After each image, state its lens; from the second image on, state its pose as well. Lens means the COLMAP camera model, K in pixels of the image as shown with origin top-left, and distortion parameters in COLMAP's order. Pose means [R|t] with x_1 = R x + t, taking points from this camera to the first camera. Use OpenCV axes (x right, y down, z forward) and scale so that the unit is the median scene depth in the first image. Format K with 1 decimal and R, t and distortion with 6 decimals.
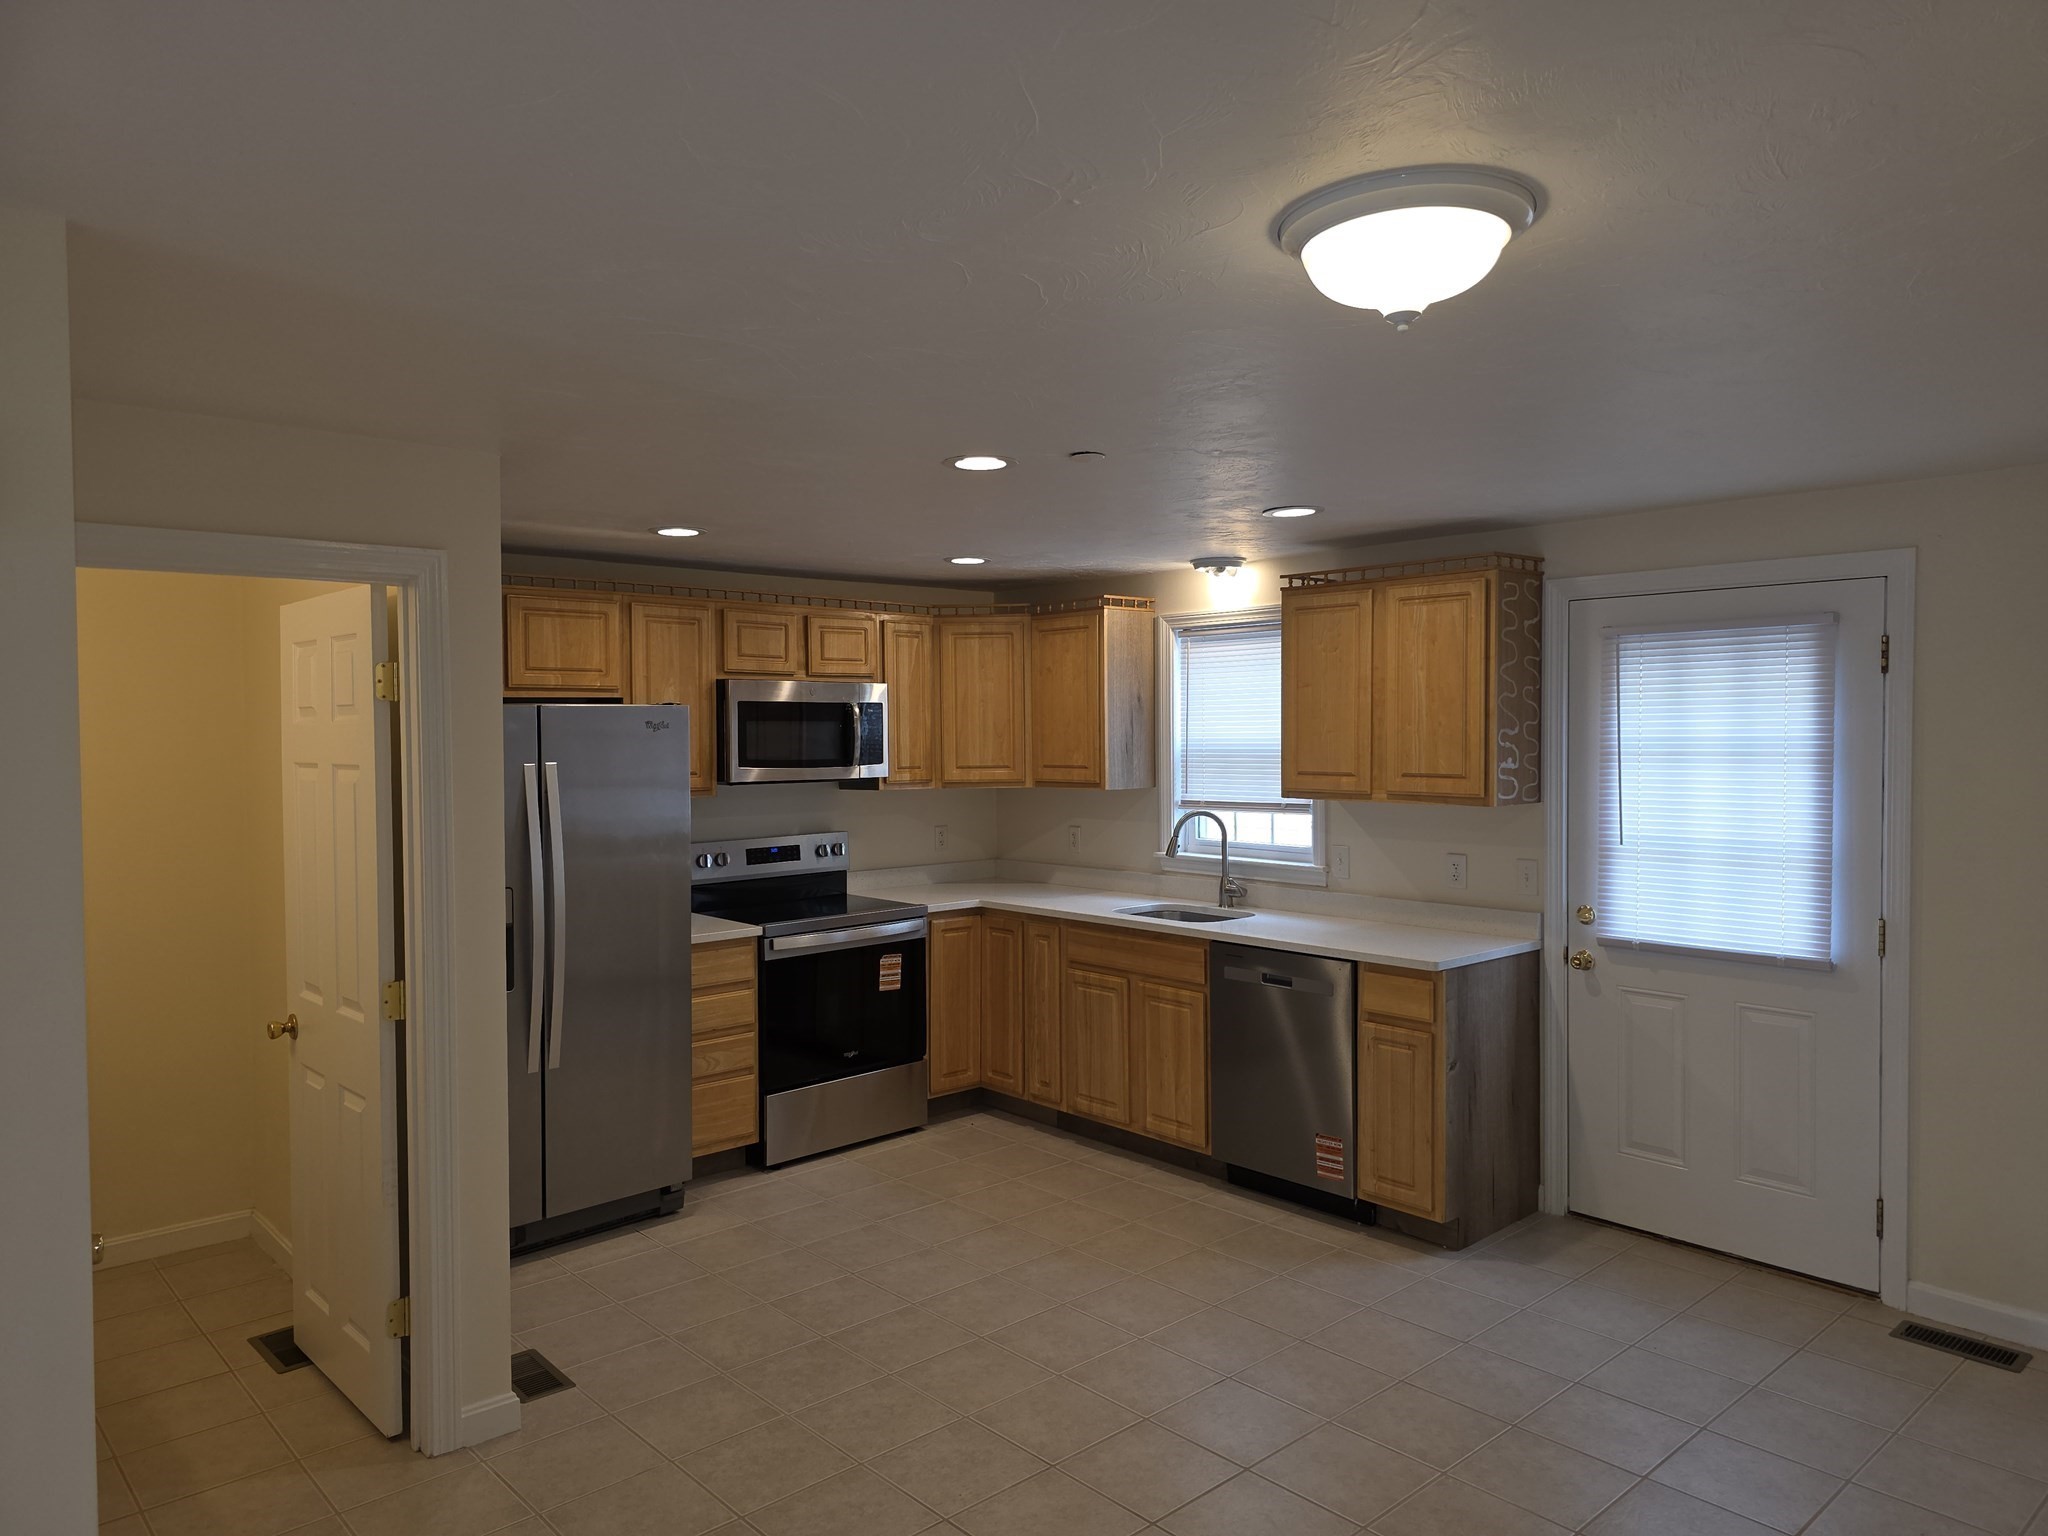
lens RADIAL K [[1376.9, 0, 1037.4], [0, 1376.9, 761.9], [0, 0, 1]] dist [0.047252, -0.039926]
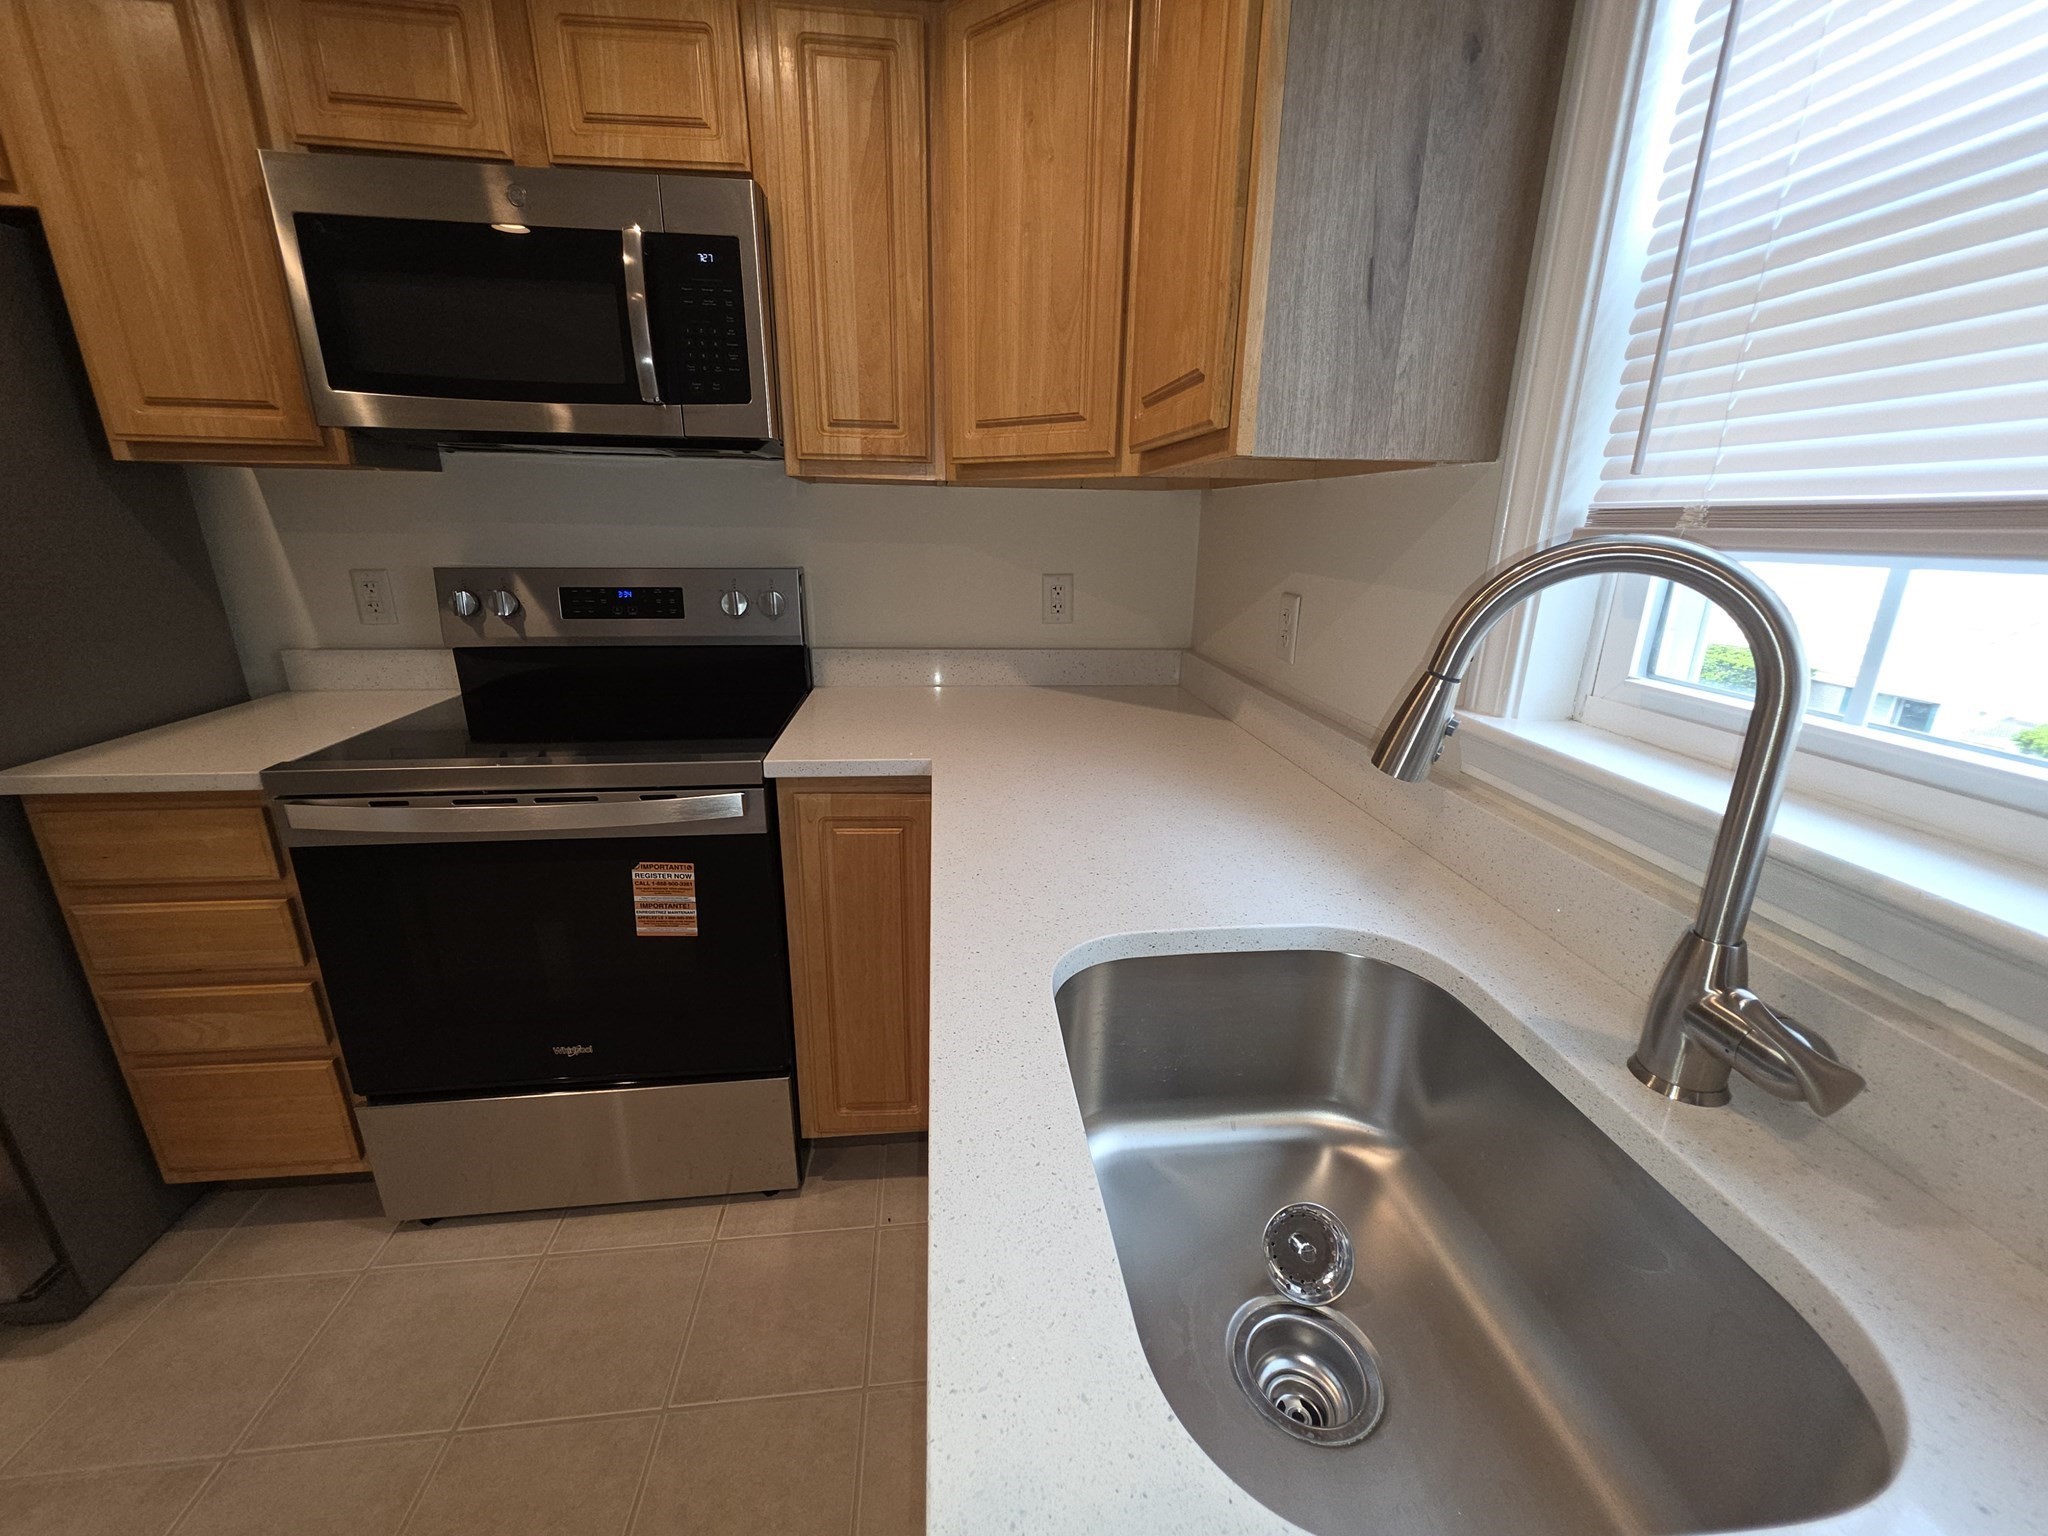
lens RADIAL K [[815.3, 0, 1024.8], [0, 815.3, 766.0], [0, 0, 1]] dist [0.001194, -0.000531]
pose [[0.805999, 0.193236, -0.559486, 0.120433], [-0.036785, 0.959737, 0.278482, 0.036929], [0.590772, -0.203876, 0.780655, 0.879174]]
